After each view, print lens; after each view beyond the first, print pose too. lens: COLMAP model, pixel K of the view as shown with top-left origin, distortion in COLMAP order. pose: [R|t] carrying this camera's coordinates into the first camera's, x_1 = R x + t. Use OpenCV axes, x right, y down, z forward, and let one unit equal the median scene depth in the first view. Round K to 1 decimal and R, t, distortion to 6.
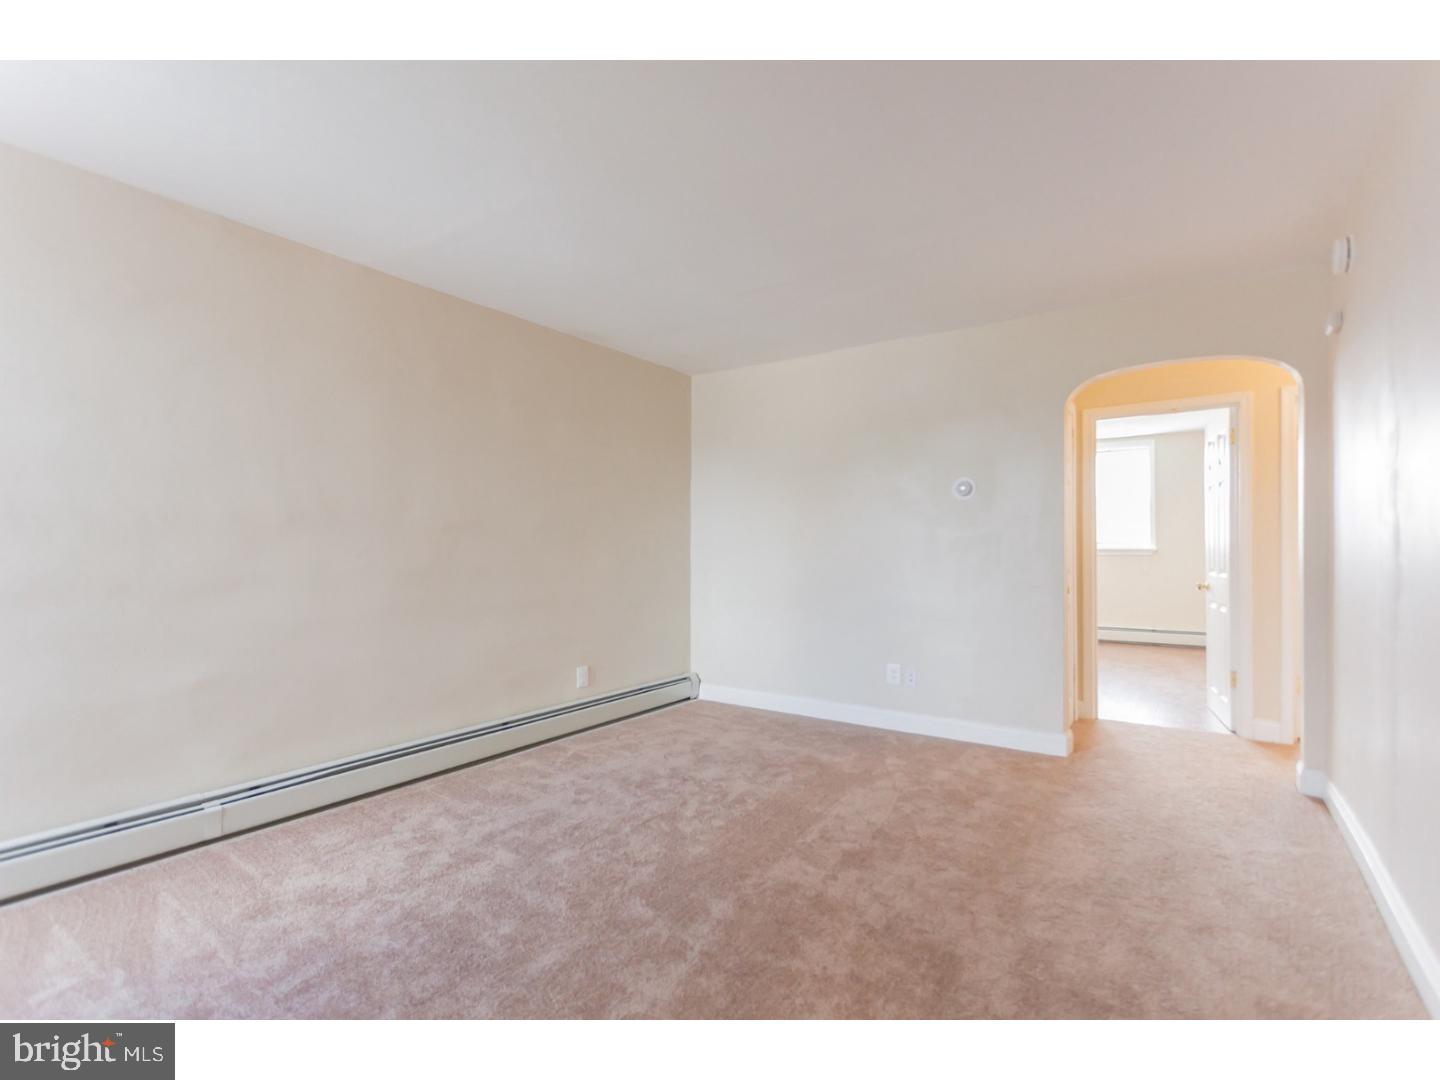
lens RADIAL K [[690.4, 0, 720.0], [0, 690.4, 540.0], [0, 0, 1]] dist [0.001820, 0.000402]
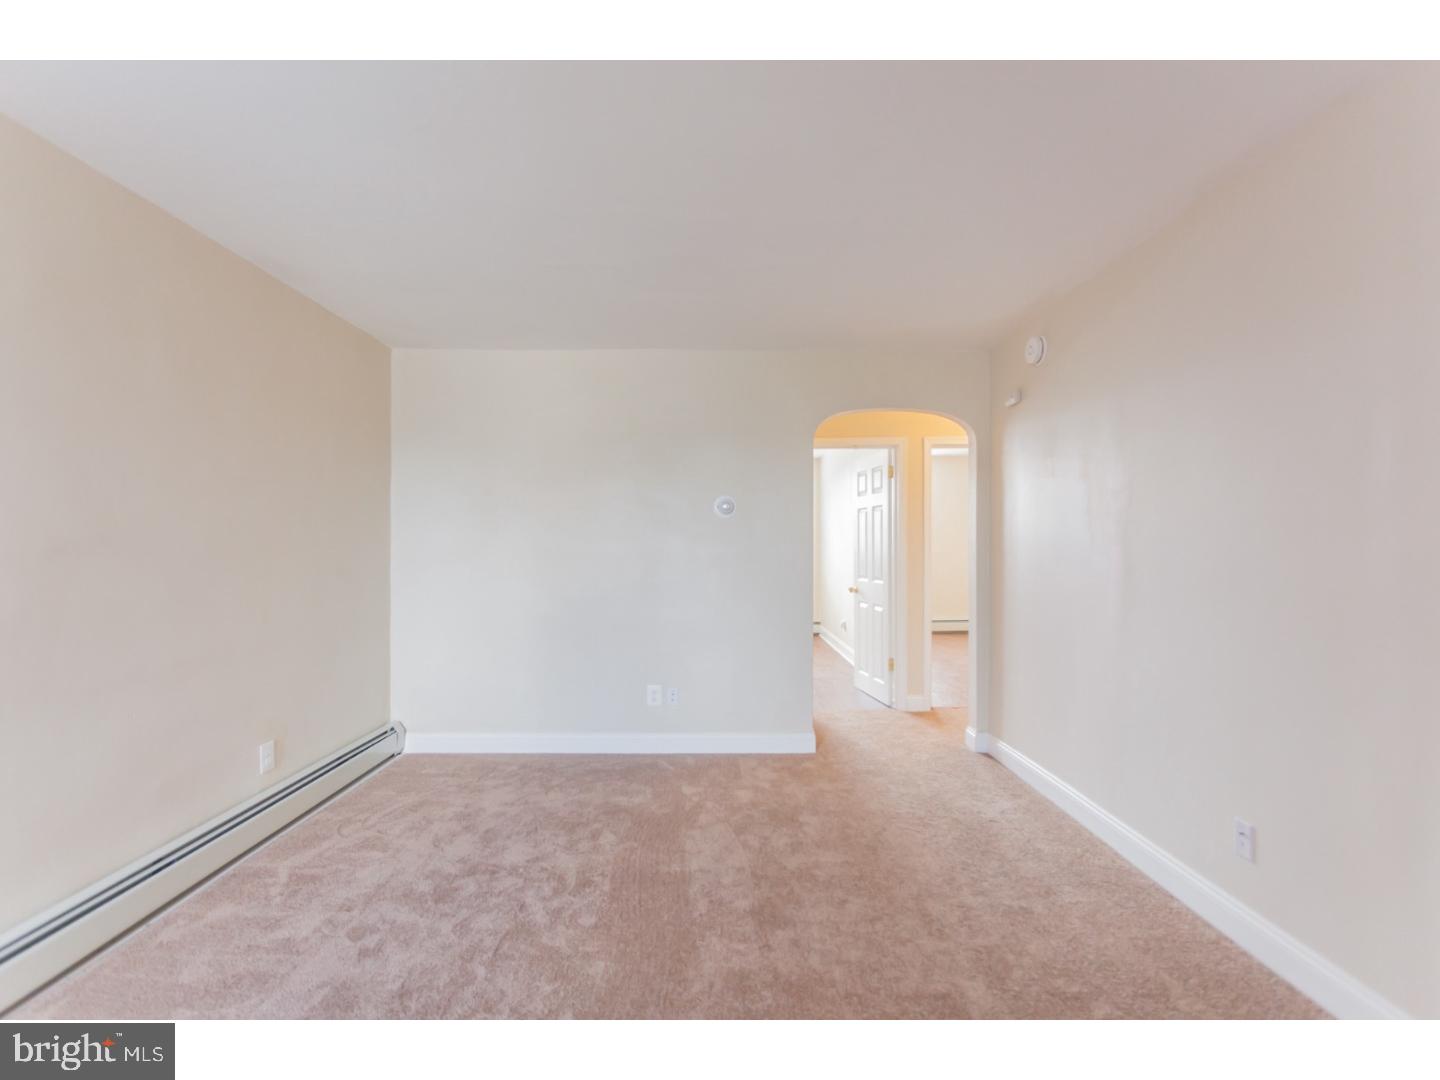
lens RADIAL K [[676.0, 0, 716.4], [0, 676.0, 533.9], [0, 0, 1]] dist [0.009341, 0.000512]
pose [[0.818477, 0.009228, 0.574465, -0.281780], [-0.005406, 0.999950, -0.008360, -0.030709], [-0.574514, 0.003736, 0.818487, 0.218015]]
